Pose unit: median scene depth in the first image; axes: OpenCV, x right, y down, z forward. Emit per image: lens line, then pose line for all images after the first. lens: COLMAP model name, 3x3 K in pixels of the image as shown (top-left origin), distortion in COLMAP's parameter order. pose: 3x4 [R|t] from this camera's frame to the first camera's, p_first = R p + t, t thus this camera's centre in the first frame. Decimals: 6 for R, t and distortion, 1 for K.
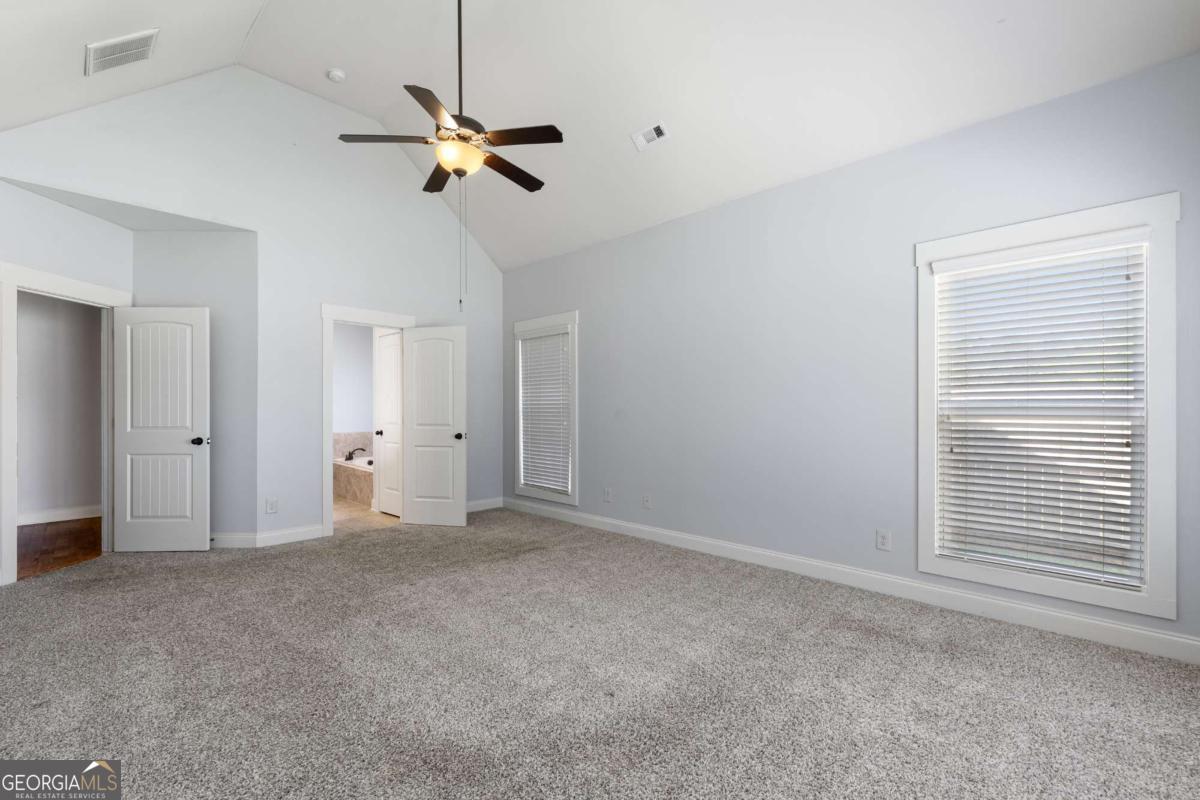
lens RADIAL K [[510.9, 0, 600.9], [0, 510.9, 404.8], [0, 0, 1]] dist [-0.002499, -0.000112]
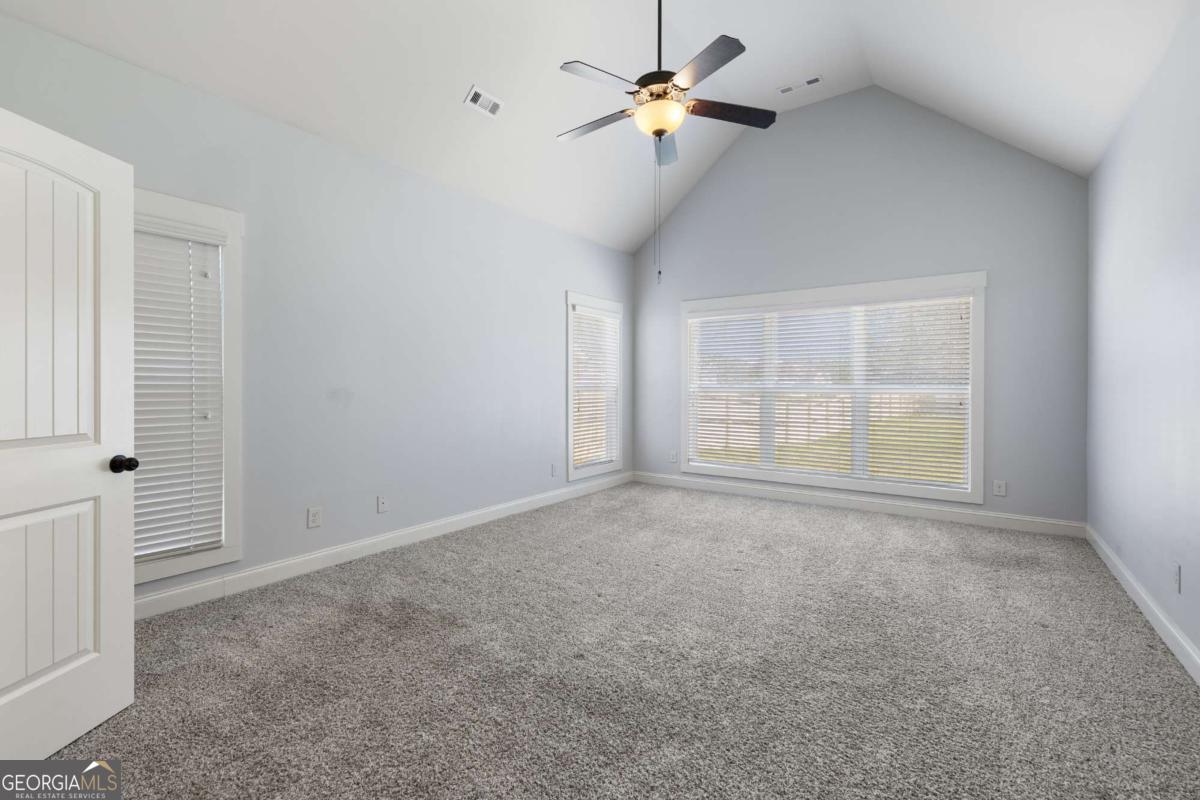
lens RADIAL K [[510.9, 0, 601.2], [0, 510.9, 392.0], [0, 0, 1]] dist [-0.002499, -0.000112]
pose [[-0.145305, -0.002274, 0.989384, -0.726094], [0.001515, 0.999996, 0.002520, 0.012517], [-0.989386, 0.001865, -0.145301, 0.757595]]
